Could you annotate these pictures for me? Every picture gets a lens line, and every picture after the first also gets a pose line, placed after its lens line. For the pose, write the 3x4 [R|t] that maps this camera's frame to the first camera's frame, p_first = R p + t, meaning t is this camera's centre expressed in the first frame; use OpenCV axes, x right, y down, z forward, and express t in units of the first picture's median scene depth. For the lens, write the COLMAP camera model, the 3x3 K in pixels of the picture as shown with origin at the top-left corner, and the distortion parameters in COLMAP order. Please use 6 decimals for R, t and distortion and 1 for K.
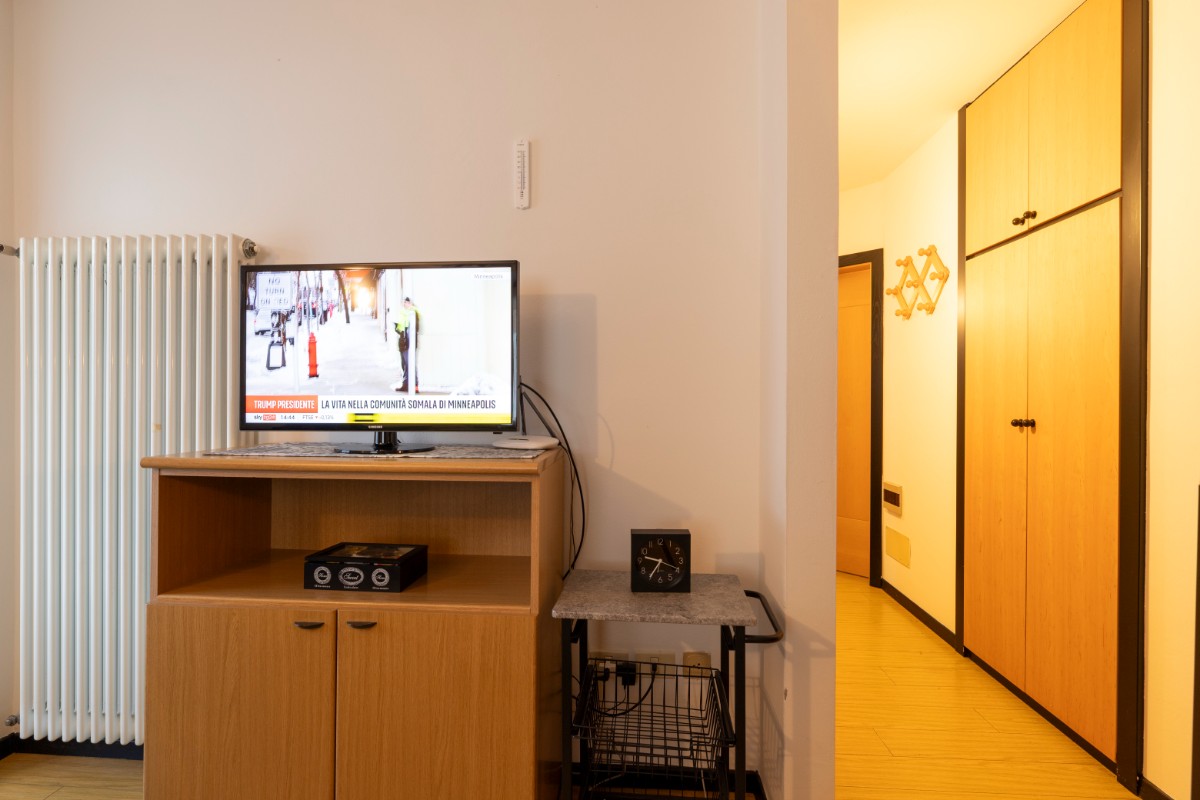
lens RADIAL K [[591.8, 0, 593.3], [0, 591.8, 398.3], [0, 0, 1]] dist [0.002467, 0.000033]
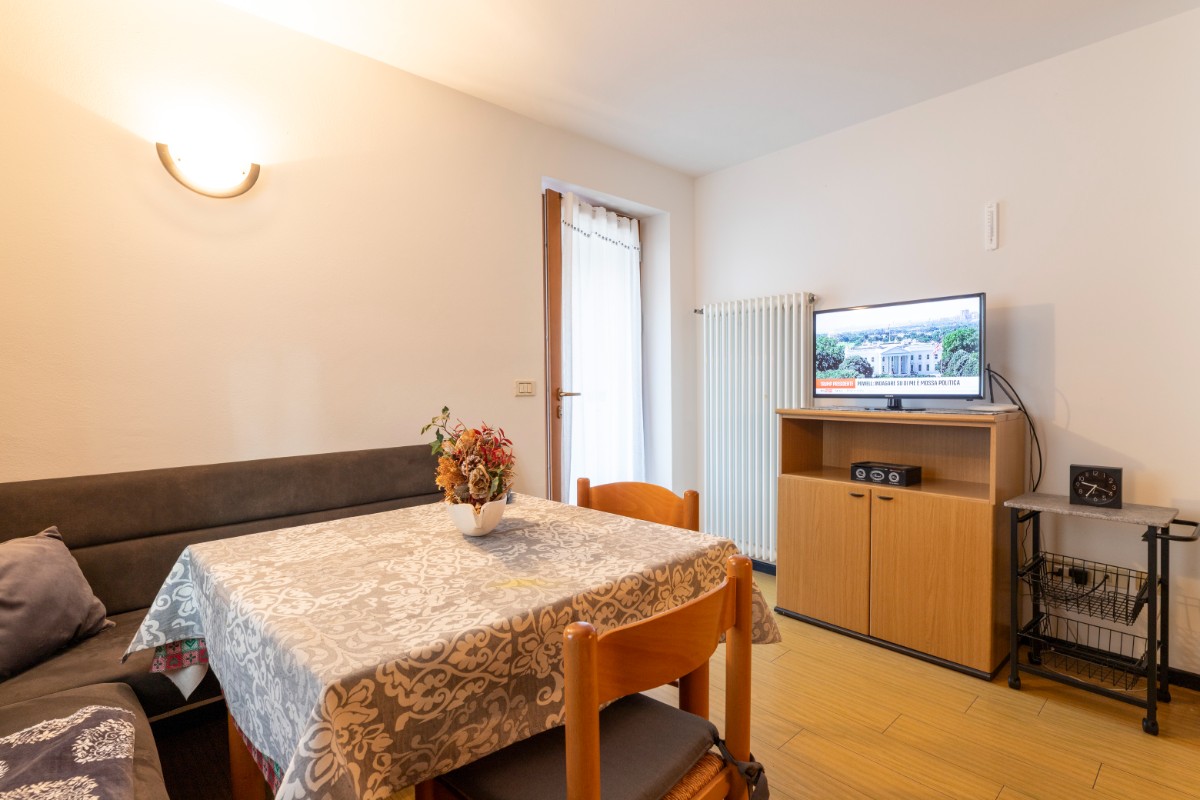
lens RADIAL K [[591.8, 0, 593.3], [0, 591.8, 398.3], [0, 0, 1]] dist [0.002467, 0.000033]
pose [[0.727336, 0.008009, -0.686235, 0.215576], [0.013482, 0.999572, 0.025956, -0.002664], [0.686149, -0.028131, 0.726916, -0.944755]]
